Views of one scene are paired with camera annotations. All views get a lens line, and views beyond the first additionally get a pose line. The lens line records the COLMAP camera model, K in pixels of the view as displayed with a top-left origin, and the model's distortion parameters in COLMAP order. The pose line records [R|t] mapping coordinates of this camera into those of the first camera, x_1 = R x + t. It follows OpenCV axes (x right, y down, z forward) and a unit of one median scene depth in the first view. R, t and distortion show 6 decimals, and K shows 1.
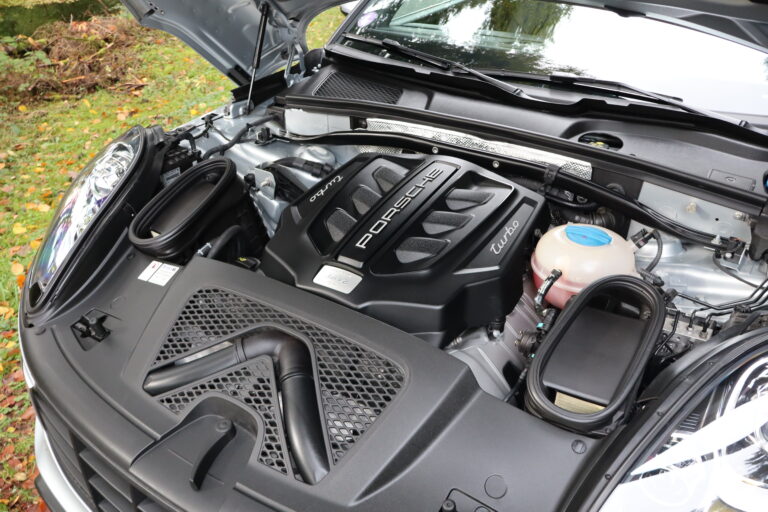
lens RADIAL K [[637.6, 0, 385.6], [0, 637.6, 242.9], [0, 0, 1]] dist [0.001417, 0.001185]
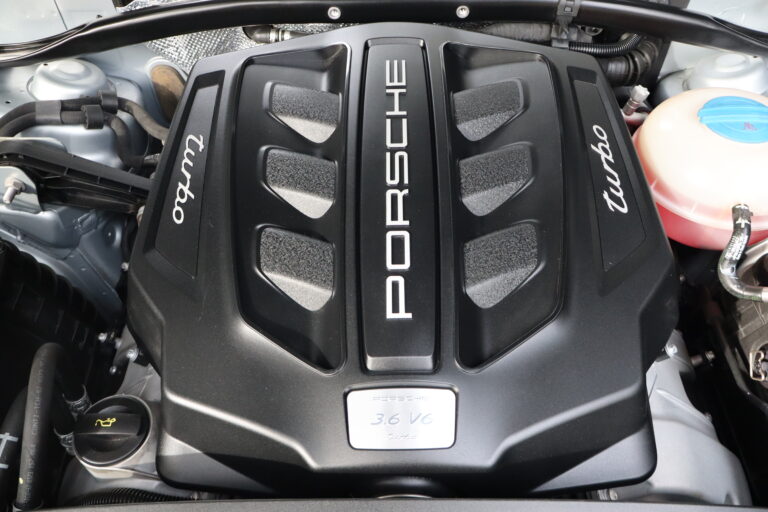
lens RADIAL K [[637.6, 0, 385.6], [0, 637.6, 242.9], [0, 0, 1]] dist [0.001417, 0.001185]
pose [[0.839840, -0.423879, 0.339109, -0.150223], [0.284346, 0.875659, 0.390344, -0.184249], [-0.462403, -0.231402, 0.855942, 0.532938]]
